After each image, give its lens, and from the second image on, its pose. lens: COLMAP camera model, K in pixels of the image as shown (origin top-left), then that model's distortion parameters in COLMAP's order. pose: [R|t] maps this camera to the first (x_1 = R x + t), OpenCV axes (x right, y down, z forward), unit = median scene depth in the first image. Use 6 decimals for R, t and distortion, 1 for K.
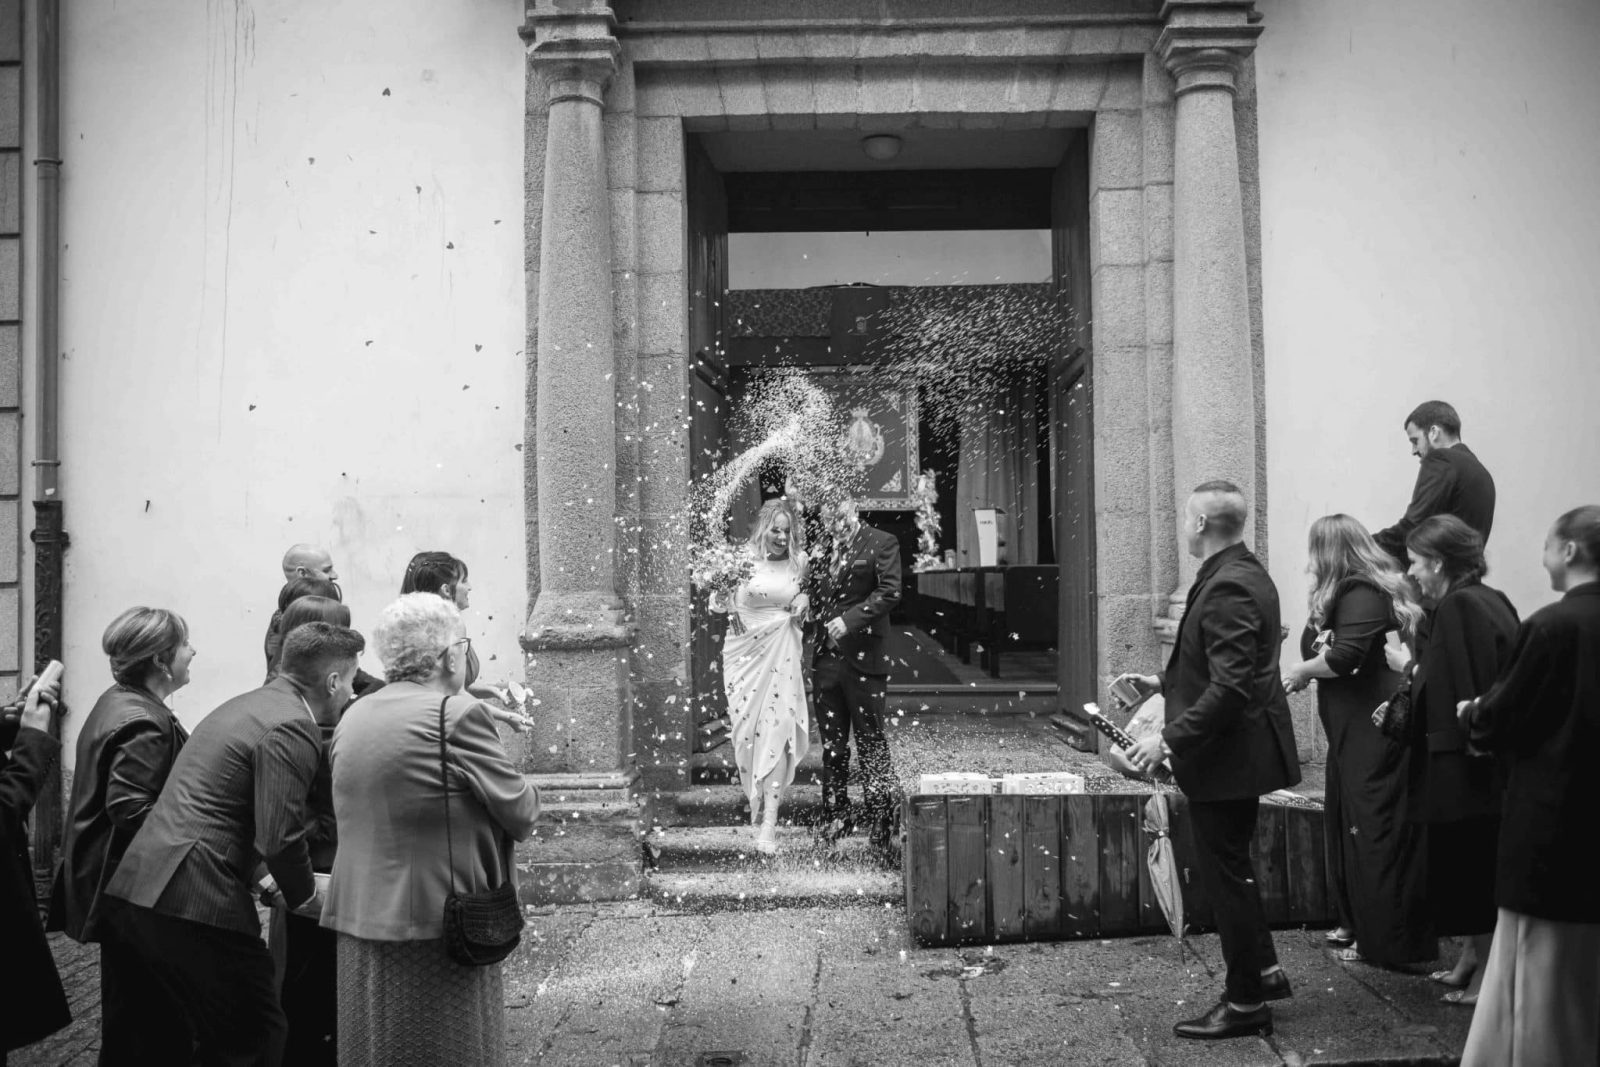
lens RADIAL K [[1448.3, 0, 782.1], [0, 1448.3, 540.0], [0, 0, 1]] dist [-0.093917, 0.118419]
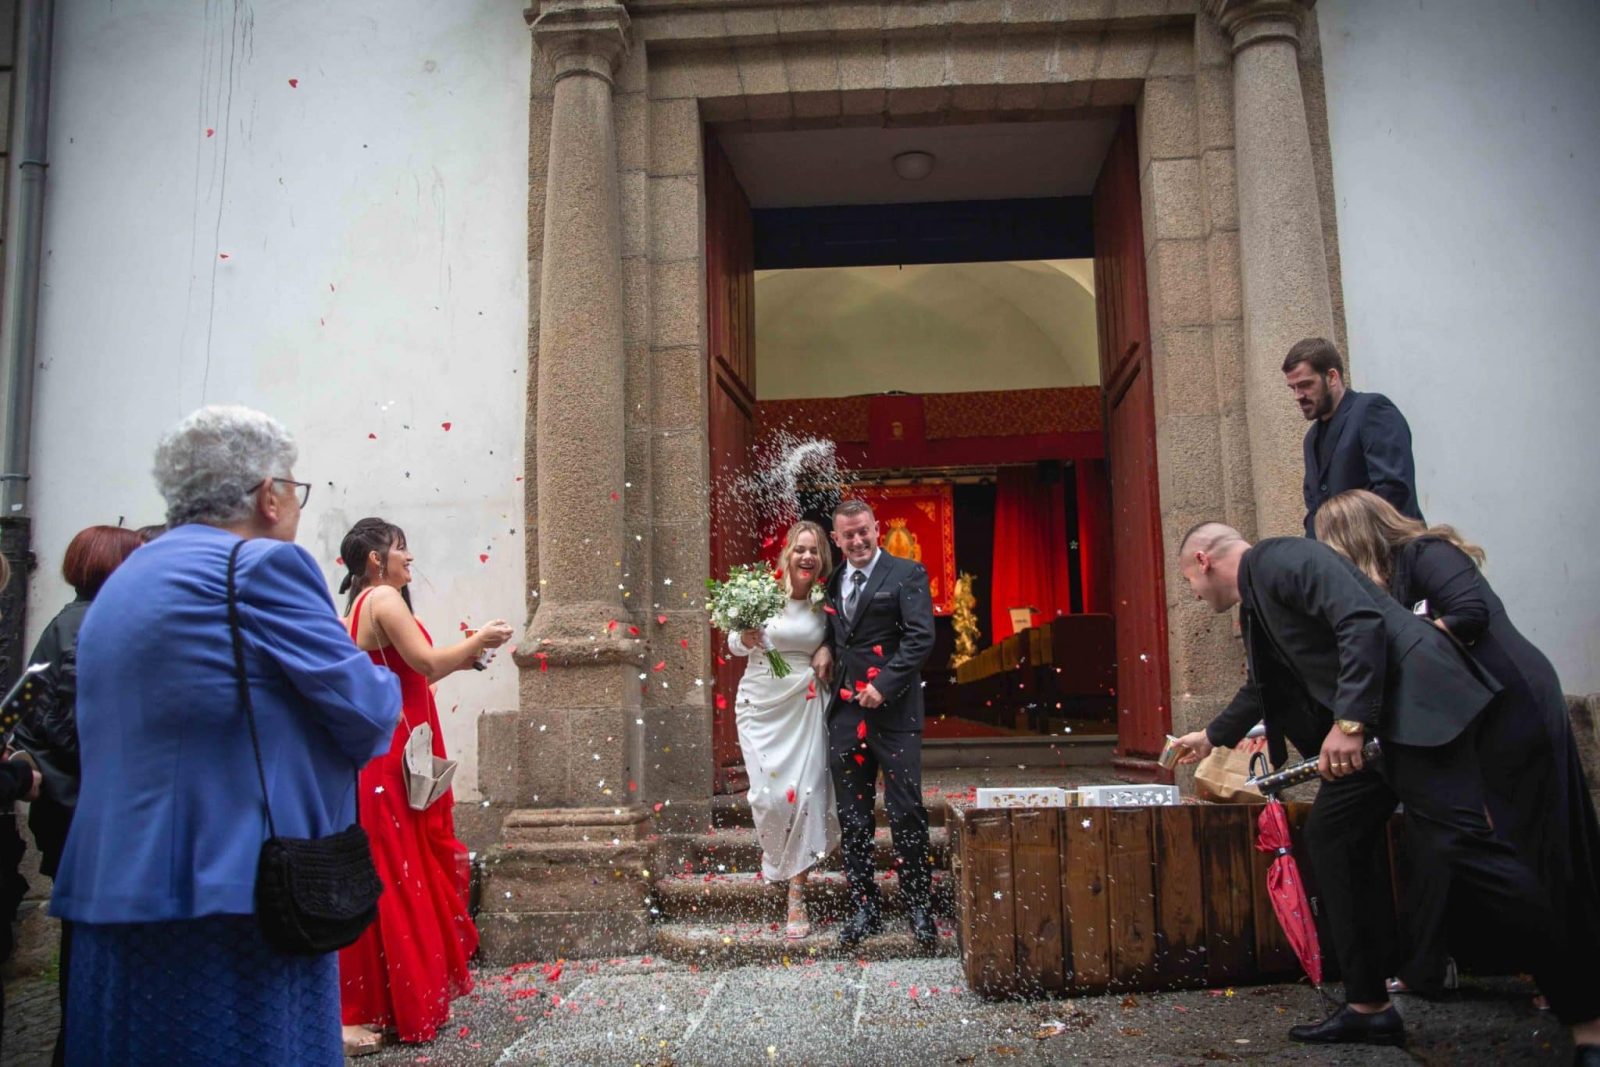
lens RADIAL K [[1302.5, 0, 784.2], [0, 1302.5, 542.4], [0, 0, 1]] dist [-0.095258, 0.096045]
pose [[0.999322, -0.014284, -0.033946, 0.011023], [0.010840, 0.994971, -0.099574, 0.078166], [0.035197, 0.099139, 0.994451, 0.203363]]
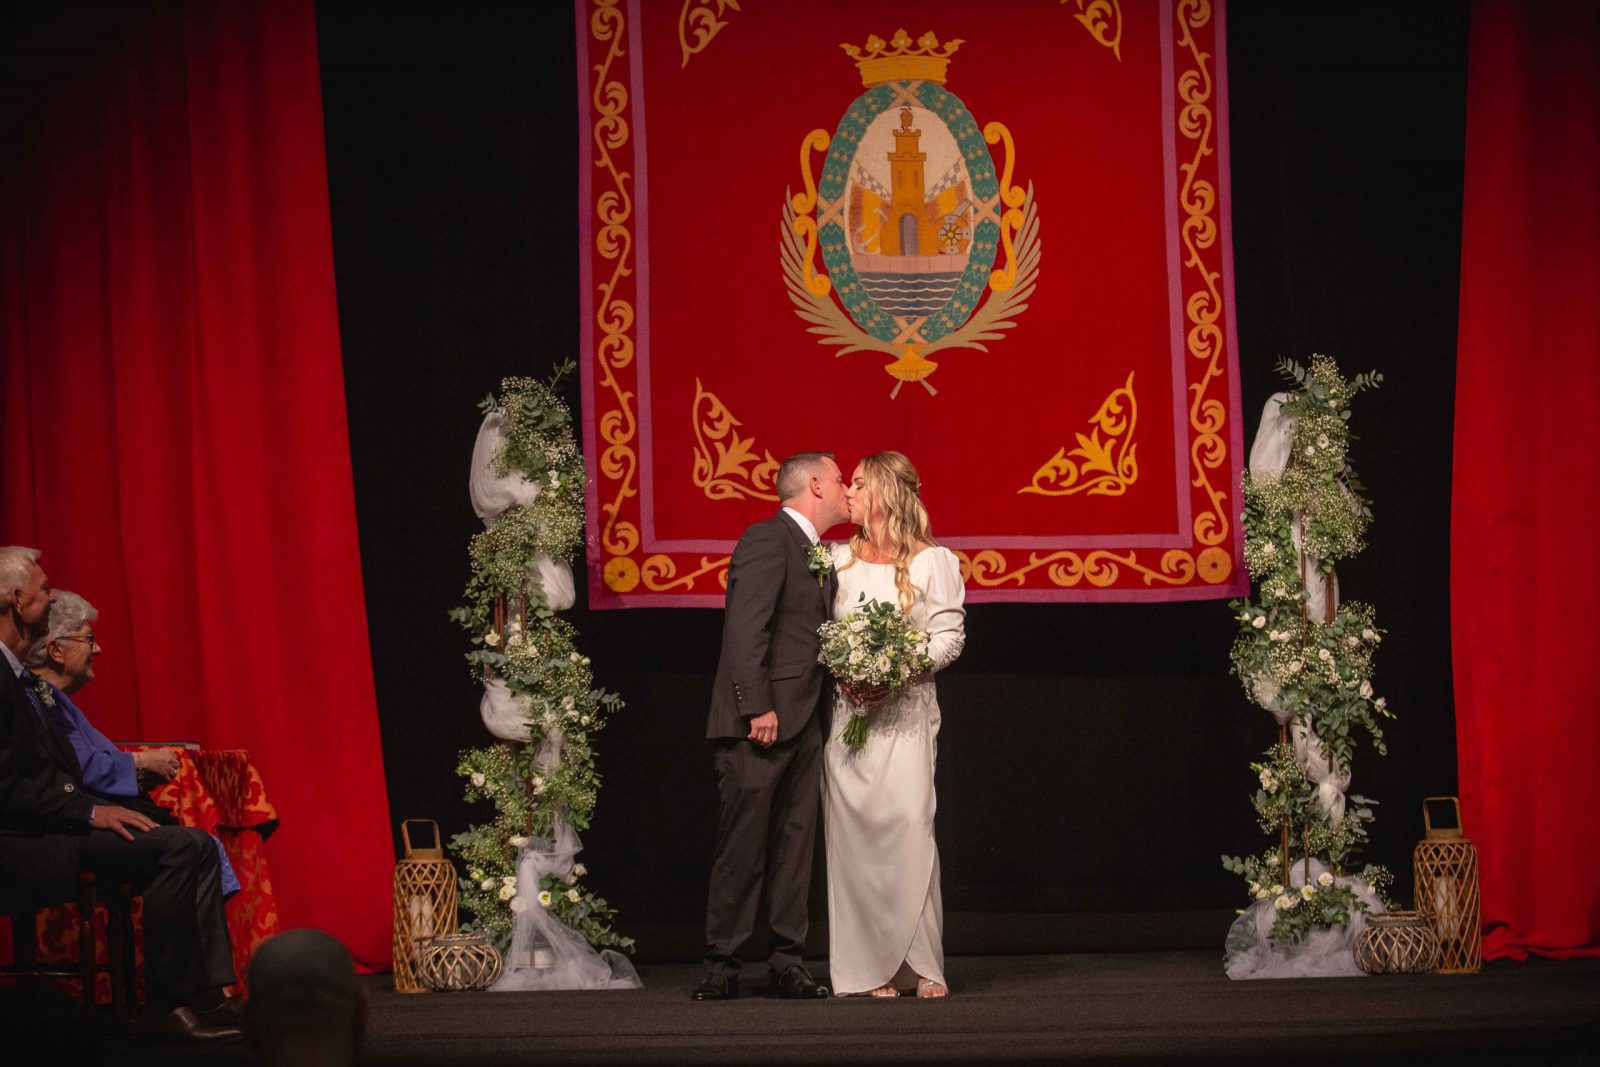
lens RADIAL K [[3465.6, 0, 800.0], [0, 3465.6, 533.5], [0, 0, 1]] dist [-0.094313, -0.639483]
pose [[0.999784, -0.010410, 0.017975, 0.126746], [0.011026, 0.999345, -0.034475, -0.056072], [-0.017605, 0.034666, 0.999244, 2.232720]]
